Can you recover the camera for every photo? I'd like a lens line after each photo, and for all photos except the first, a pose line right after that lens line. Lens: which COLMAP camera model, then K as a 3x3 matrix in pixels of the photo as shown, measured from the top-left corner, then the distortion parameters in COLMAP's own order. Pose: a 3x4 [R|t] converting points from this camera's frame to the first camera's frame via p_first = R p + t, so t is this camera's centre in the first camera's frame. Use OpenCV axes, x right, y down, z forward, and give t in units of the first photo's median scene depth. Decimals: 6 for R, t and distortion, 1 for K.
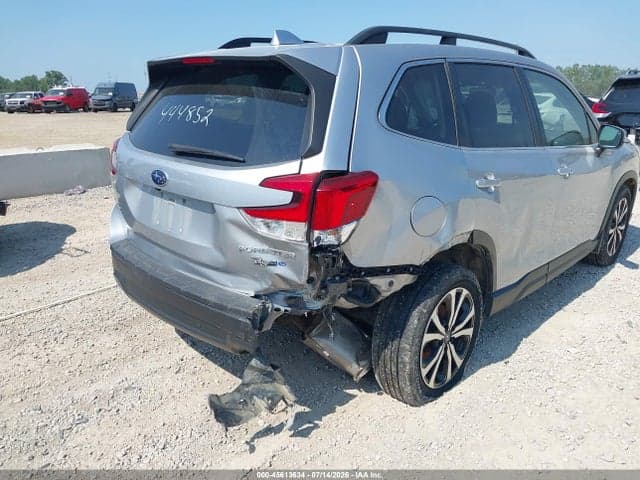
lens RADIAL K [[504.6, 0, 317.5], [0, 504.6, 239.0], [0, 0, 1]] dist [0.039846, -0.062107]
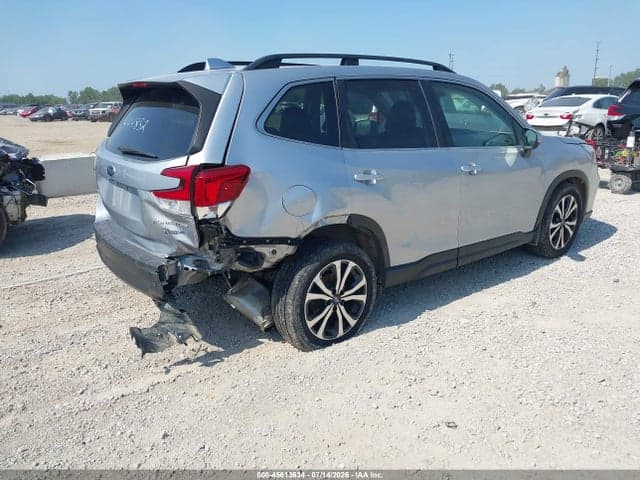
lens RADIAL K [[504.6, 0, 320.0], [0, 504.6, 242.1], [0, 0, 1]] dist [0.039846, -0.062107]
pose [[0.991400, 0.018986, -0.129480, 0.385899], [-0.019502, 0.999806, -0.002719, 0.057599], [0.129403, 0.005221, 0.991578, -0.250835]]
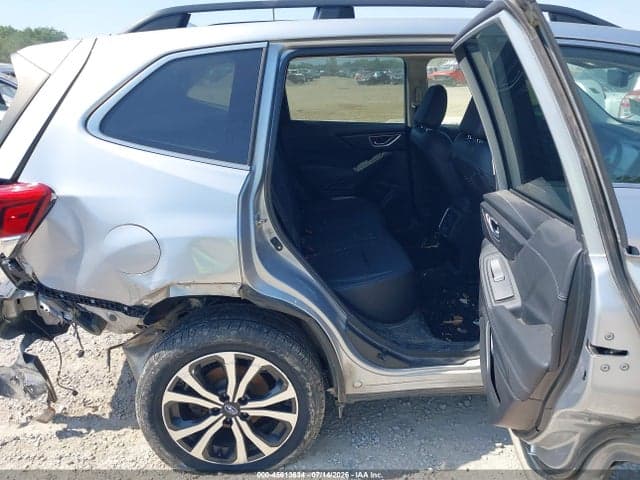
lens RADIAL K [[504.6, 0, 323.8], [0, 504.6, 240.9], [0, 0, 1]] dist [0.039846, -0.062107]
pose [[0.742339, 0.206818, -0.637306, 0.823022], [-0.172657, 0.978092, 0.116297, -0.176529], [0.647397, 0.023704, 0.761784, 0.509469]]
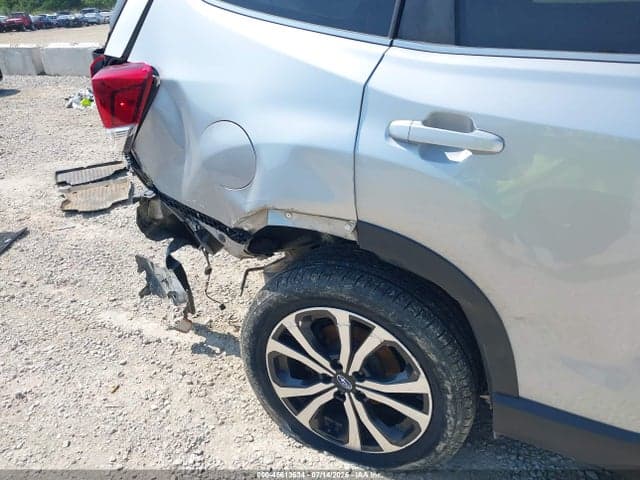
lens RADIAL K [[504.6, 0, 319.9], [0, 504.6, 237.7], [0, 0, 1]] dist [0.039846, -0.062107]
pose [[0.332789, 0.385993, -0.860384, 0.706296], [-0.200220, 0.920509, 0.335523, -0.155563], [0.921501, 0.060608, 0.383618, 0.757868]]
